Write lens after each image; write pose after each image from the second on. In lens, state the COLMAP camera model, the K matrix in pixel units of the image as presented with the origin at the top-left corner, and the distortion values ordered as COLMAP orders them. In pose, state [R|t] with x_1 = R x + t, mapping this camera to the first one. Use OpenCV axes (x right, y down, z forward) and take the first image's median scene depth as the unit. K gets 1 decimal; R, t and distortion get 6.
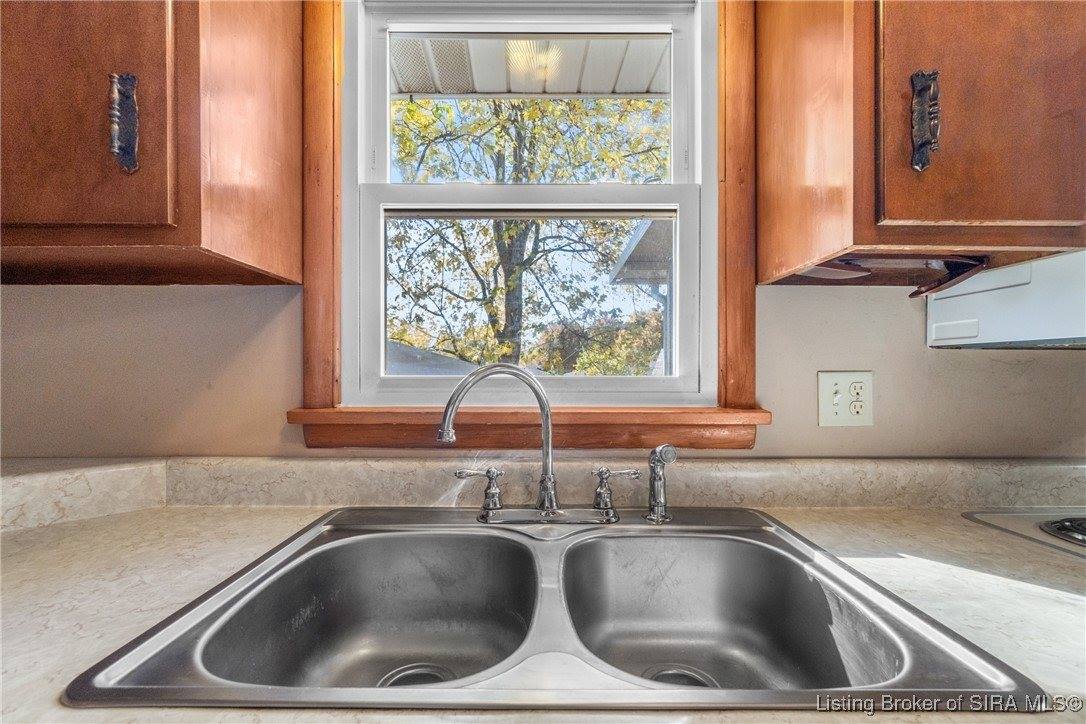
lens RADIAL K [[471.4, 0, 543.1], [0, 471.4, 368.6], [0, 0, 1]] dist [-0.004076, 0.000550]
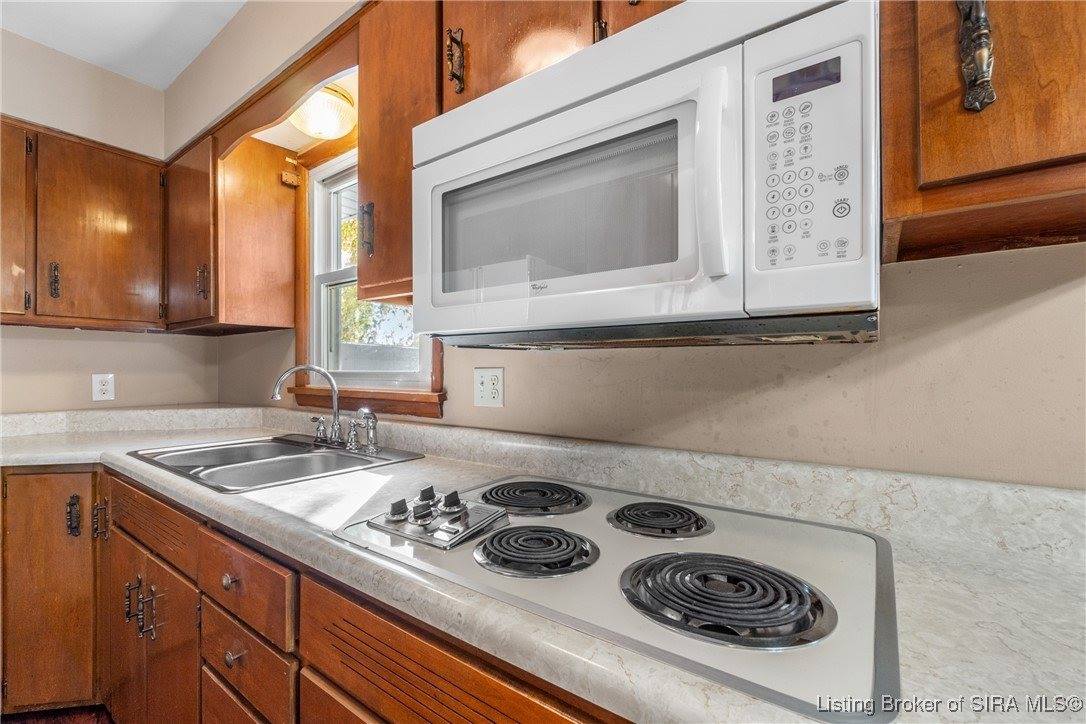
lens RADIAL K [[471.4, 0, 543.9], [0, 471.4, 365.4], [0, 0, 1]] dist [-0.004076, 0.000550]
pose [[0.805279, -0.007264, -0.592851, 1.642829], [0.004647, 0.999972, -0.005940, 0.006479], [0.592877, 0.002029, 0.805290, -0.041382]]
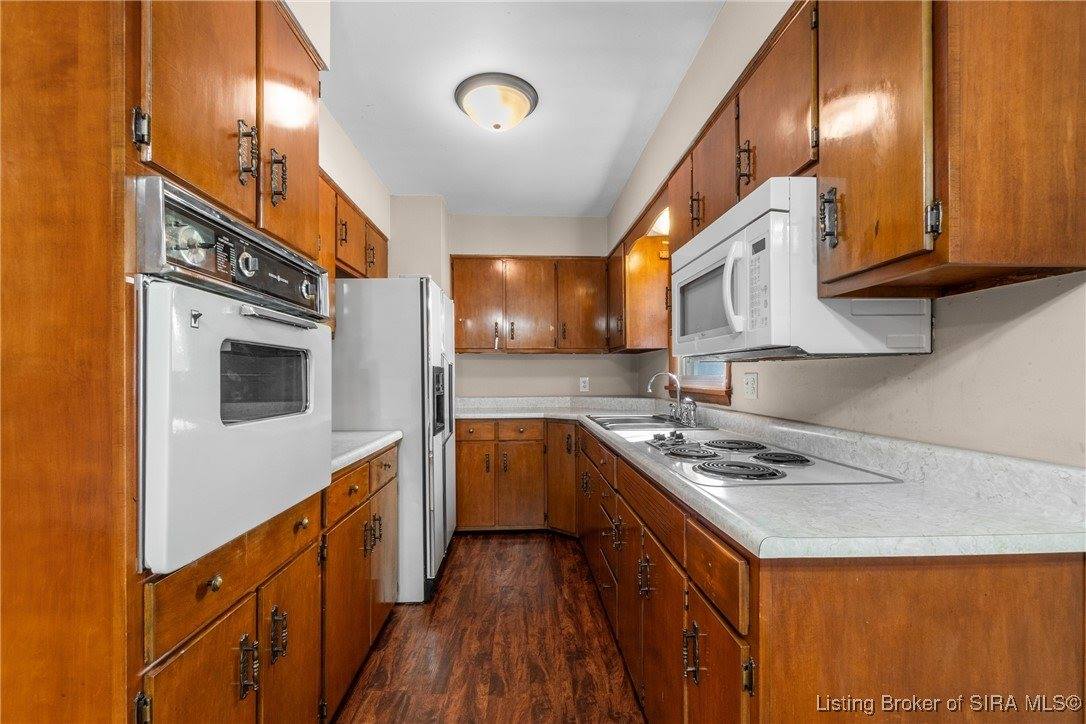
lens RADIAL K [[471.4, 0, 541.5], [0, 471.4, 369.2], [0, 0, 1]] dist [-0.004076, 0.000550]
pose [[0.046908, -0.015294, -0.998782, 2.782066], [0.006884, 0.999864, -0.014987, 0.011902], [0.998876, -0.006172, 0.047007, -0.055632]]
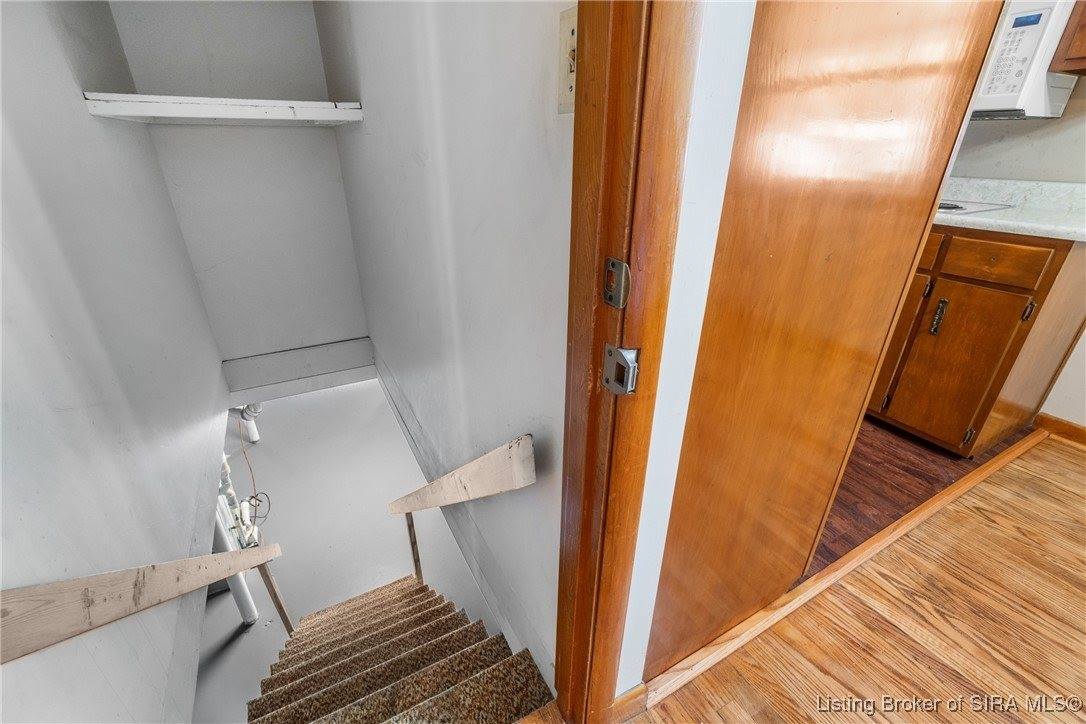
lens RADIAL K [[471.4, 0, 539.0], [0, 471.4, 369.9], [0, 0, 1]] dist [-0.004076, 0.000550]
pose [[0.478144, 0.380688, -0.791489, 2.487695], [0.002889, 0.900492, 0.434862, 0.044825], [0.878277, -0.210214, 0.429465, -1.816279]]
